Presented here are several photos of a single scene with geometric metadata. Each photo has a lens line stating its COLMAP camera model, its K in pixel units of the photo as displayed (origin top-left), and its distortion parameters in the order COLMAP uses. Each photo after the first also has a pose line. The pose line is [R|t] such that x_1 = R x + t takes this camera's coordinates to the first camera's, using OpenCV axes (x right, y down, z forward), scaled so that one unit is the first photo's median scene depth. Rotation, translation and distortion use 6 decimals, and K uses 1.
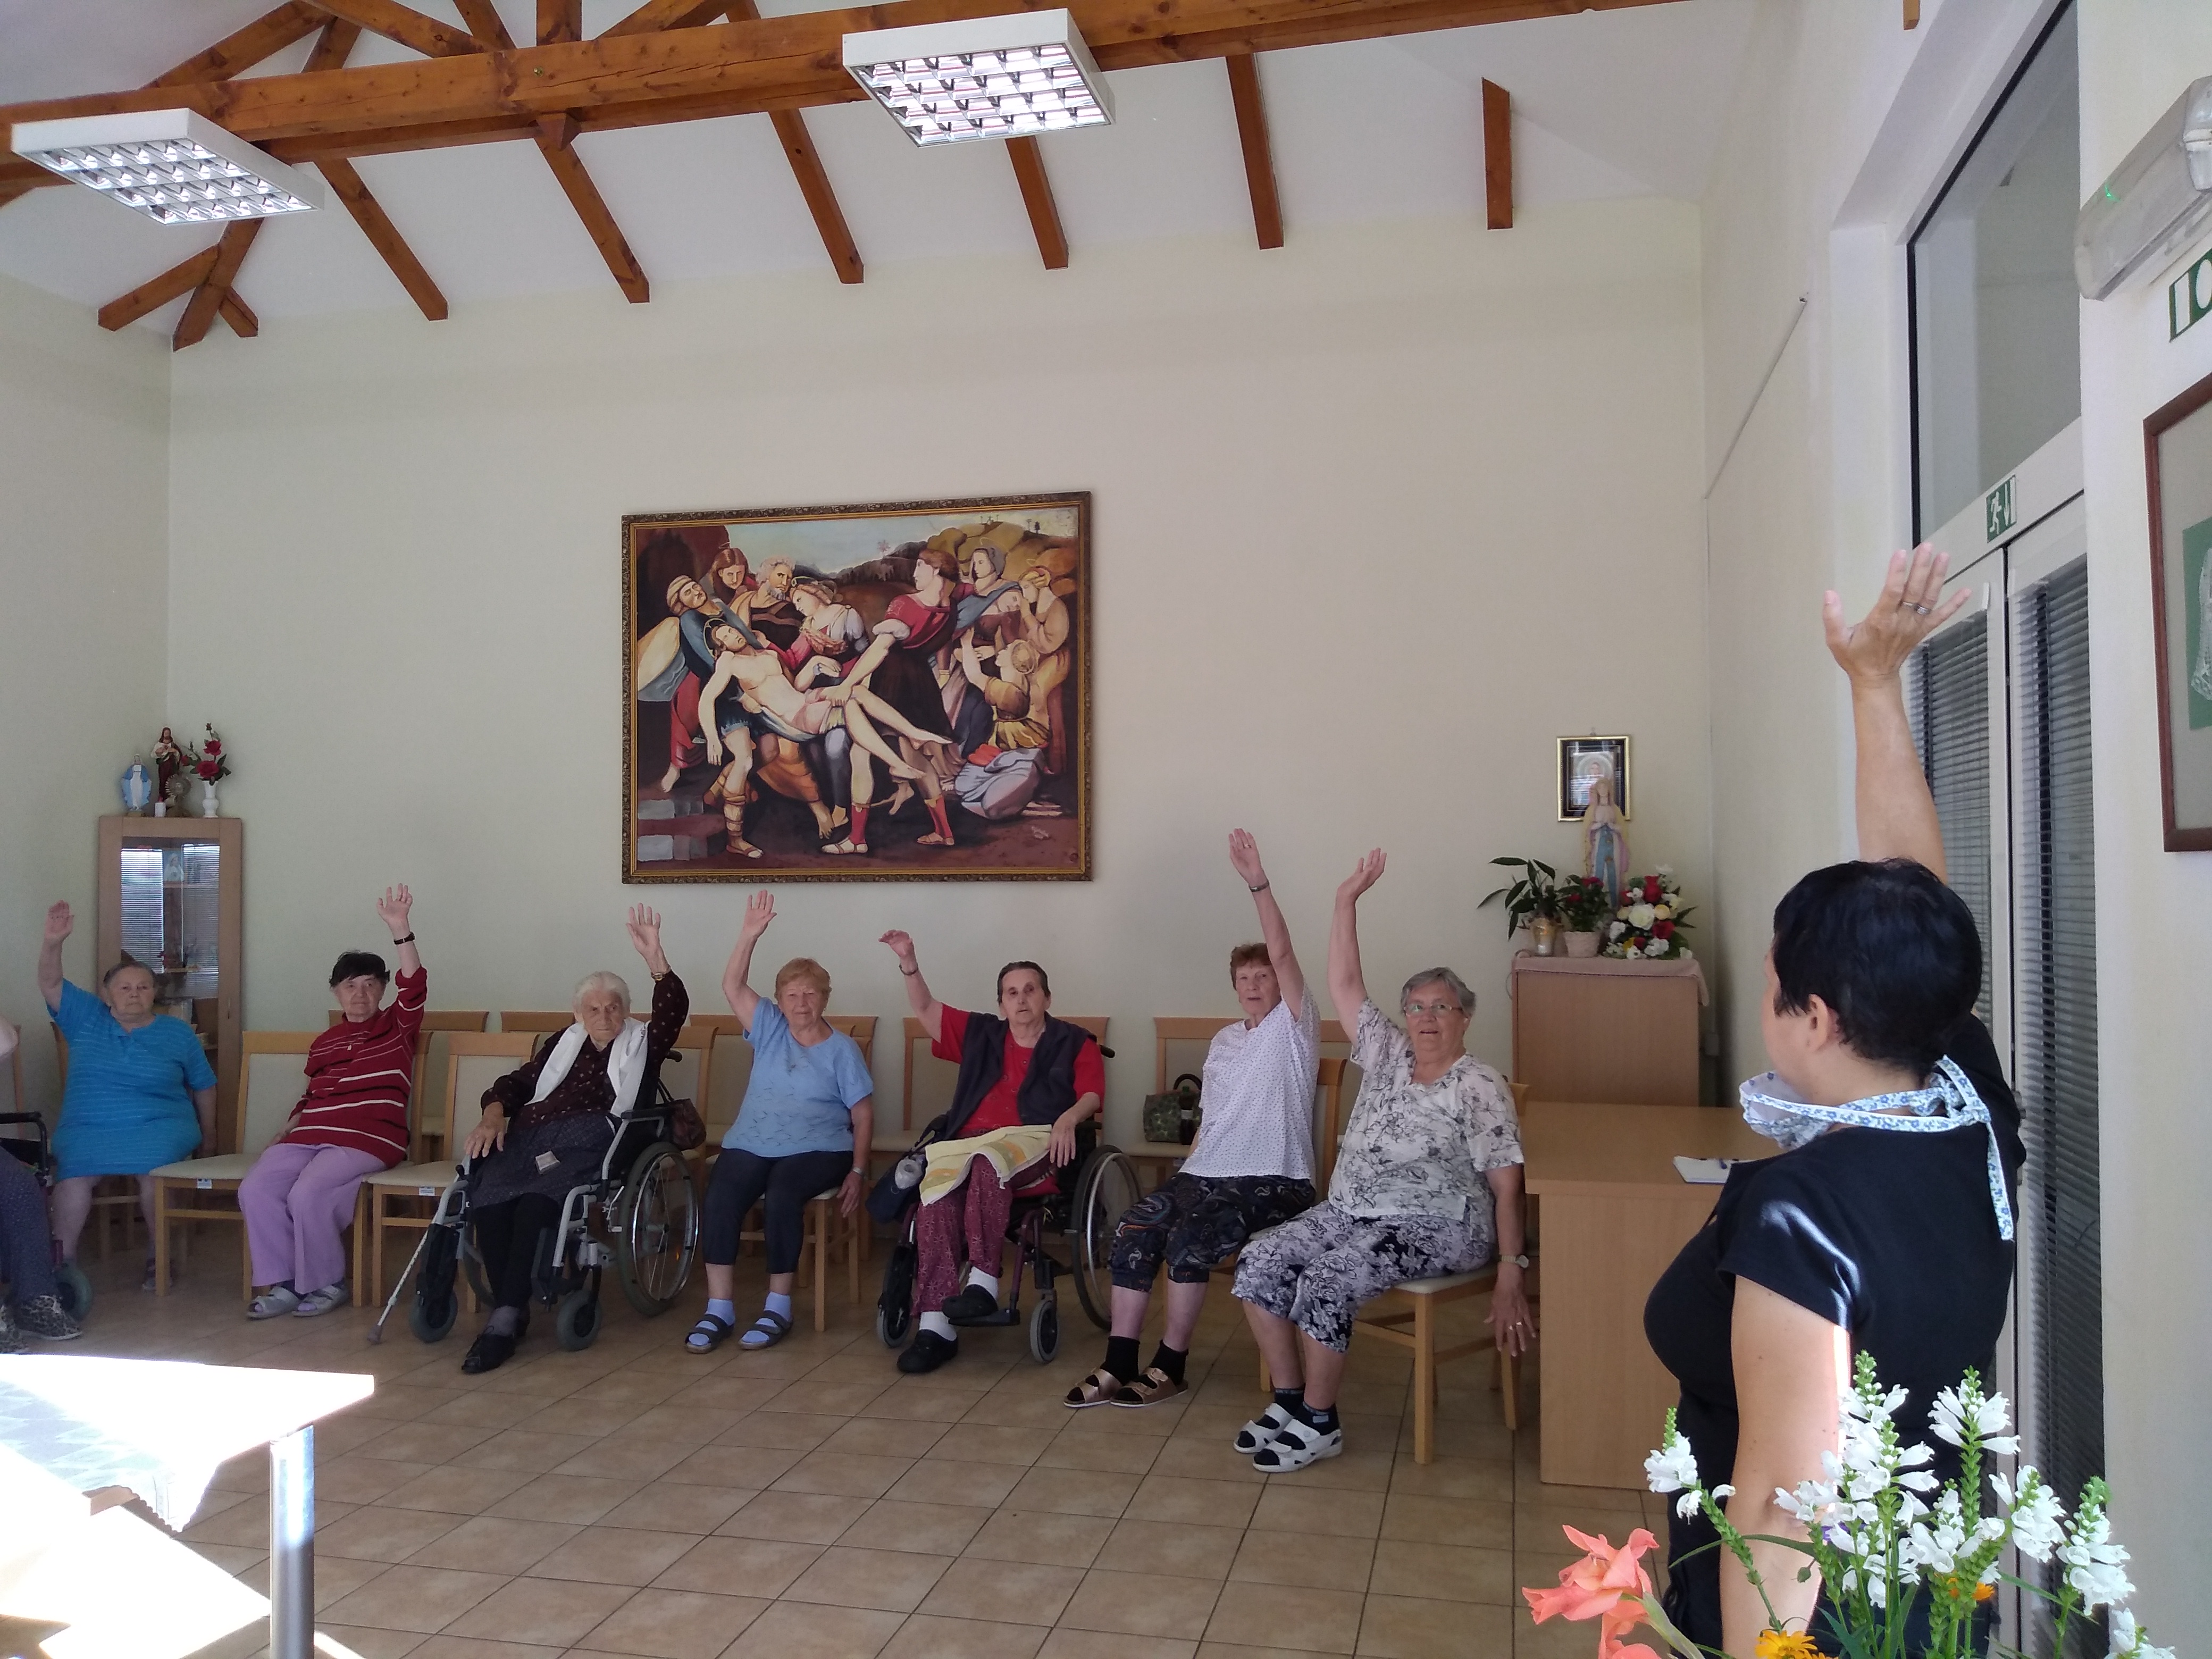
lens RADIAL K [[1784.7, 0, 1106.0], [0, 1784.7, 829.5], [0, 0, 1]] dist [-0.041770, -0.163593]
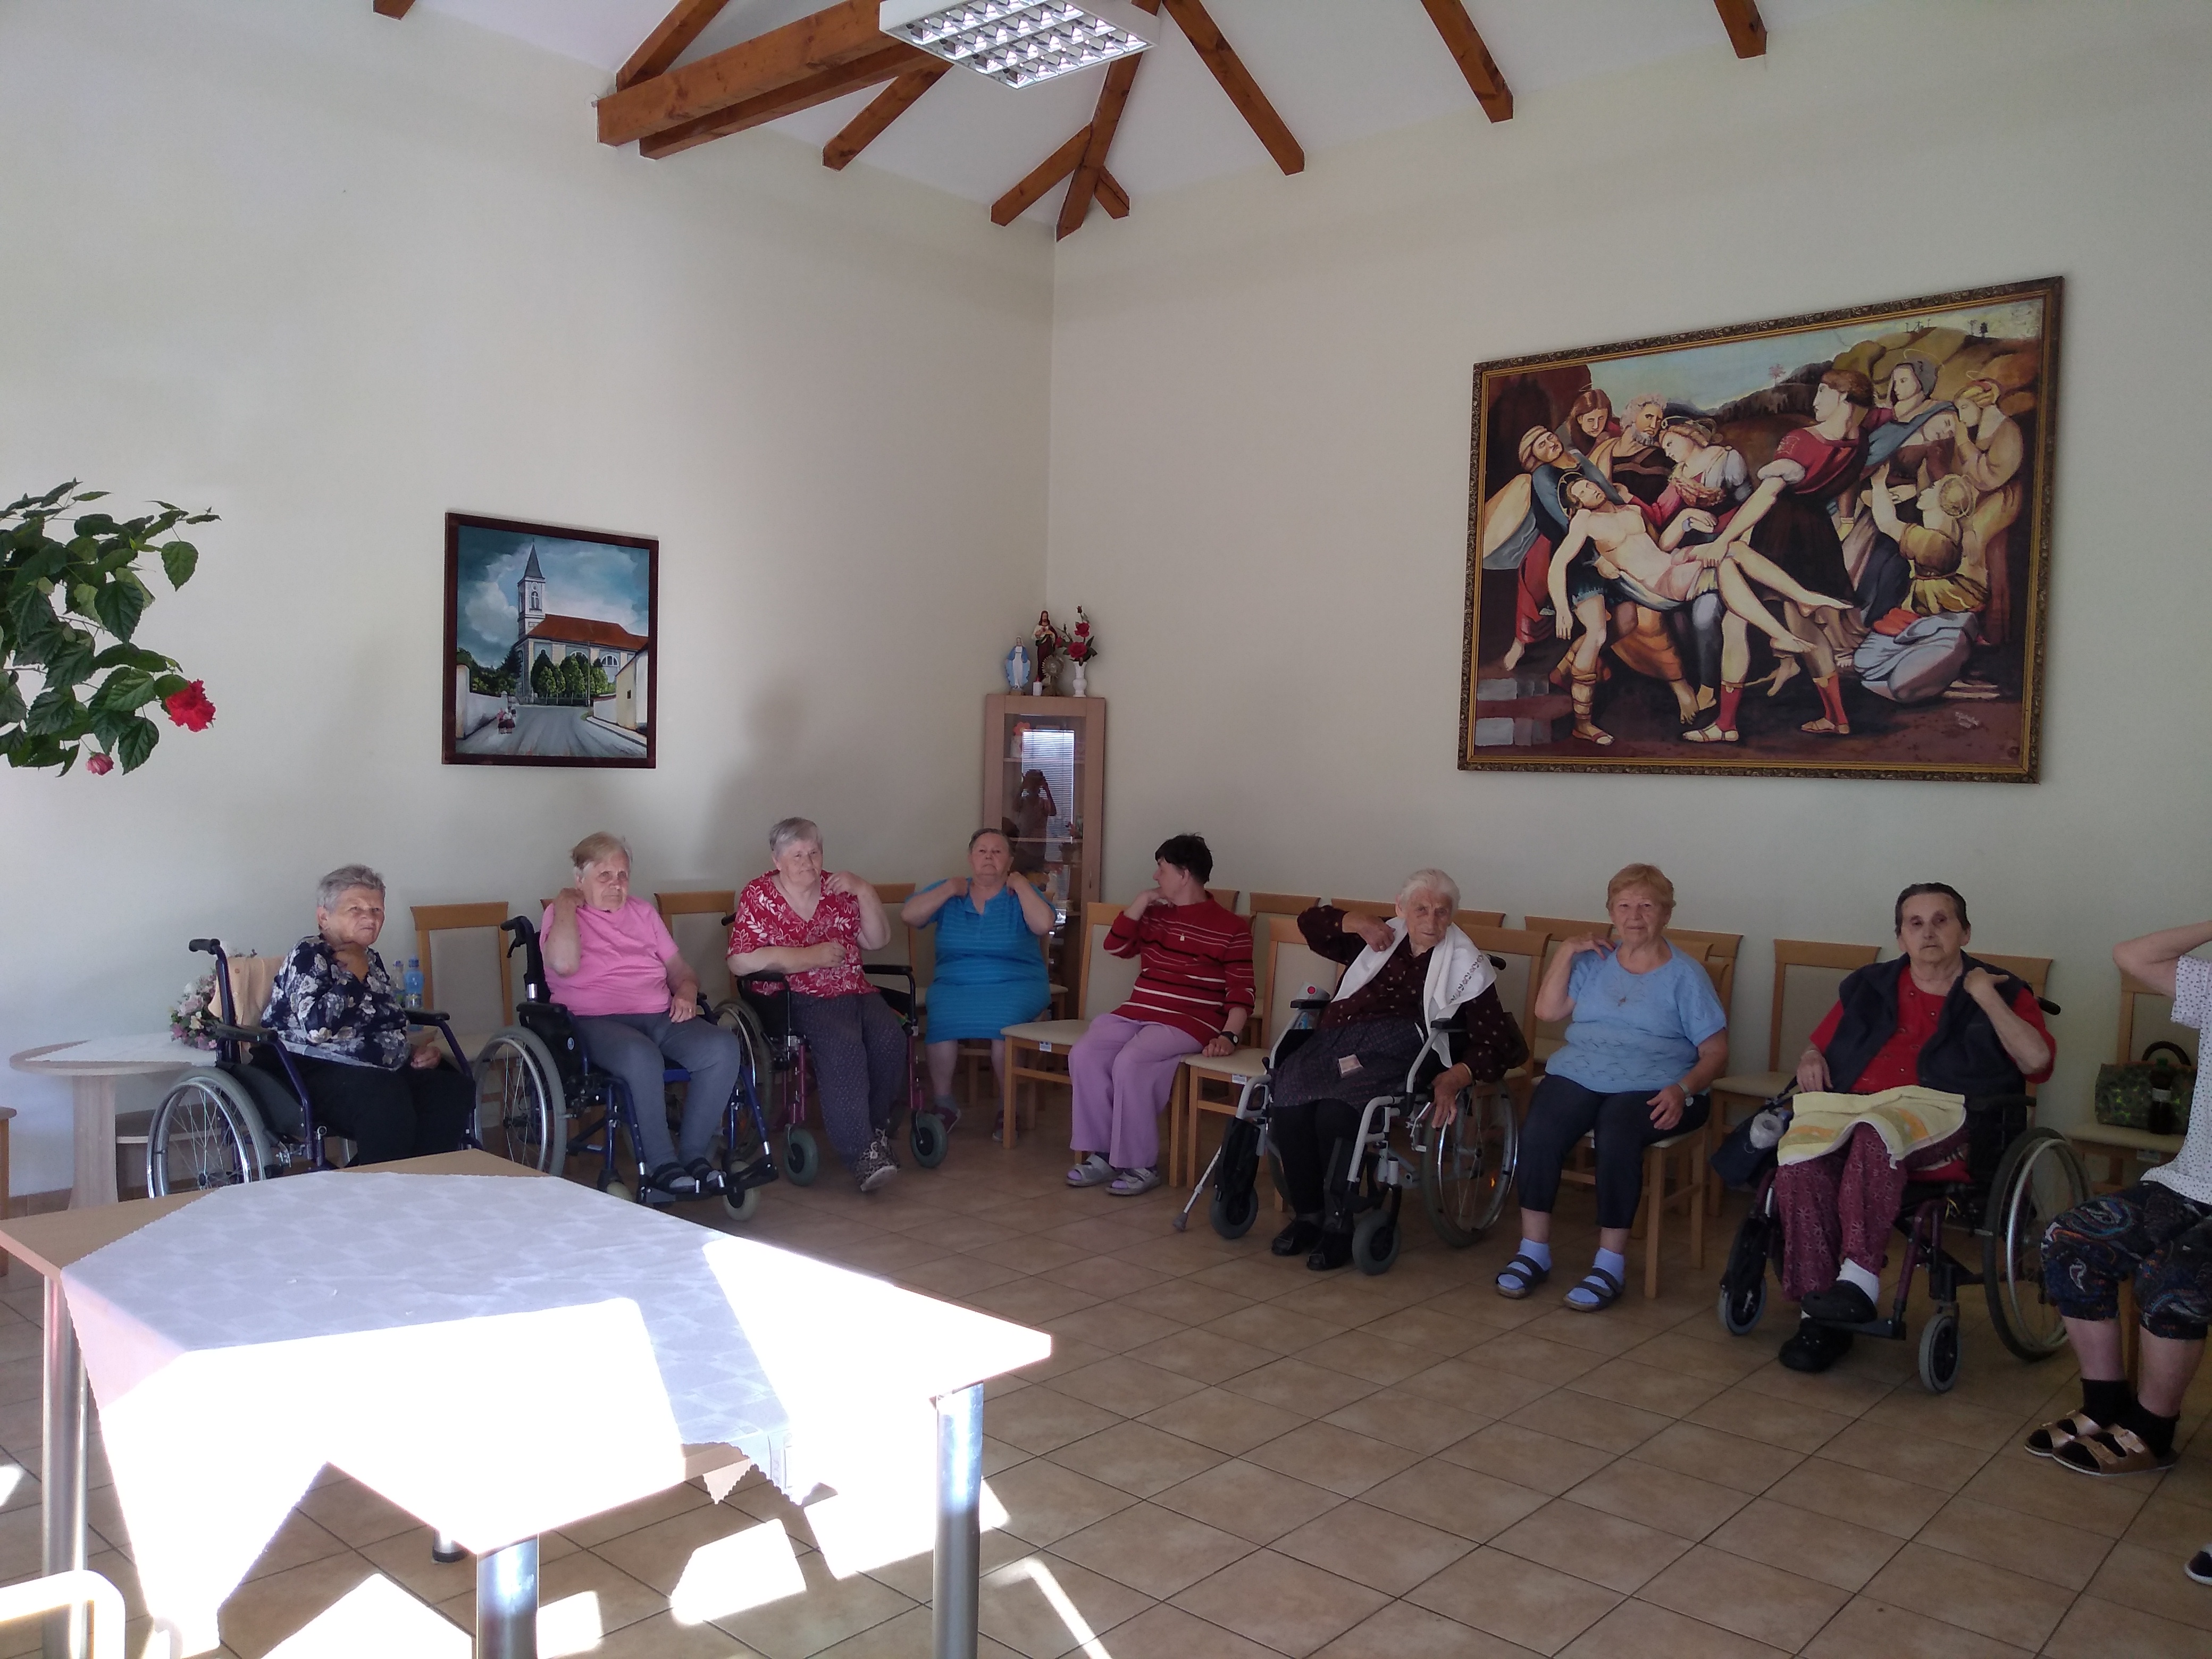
lens RADIAL K [[1788.2, 0, 1106.0], [0, 1788.2, 829.5], [0, 0, 1]] dist [0.070564, -0.132513]
pose [[0.885617, 0.049465, -0.461774, -0.003347], [-0.021518, 0.997614, 0.065595, 0.005925], [0.463917, -0.048155, 0.884569, 0.113697]]
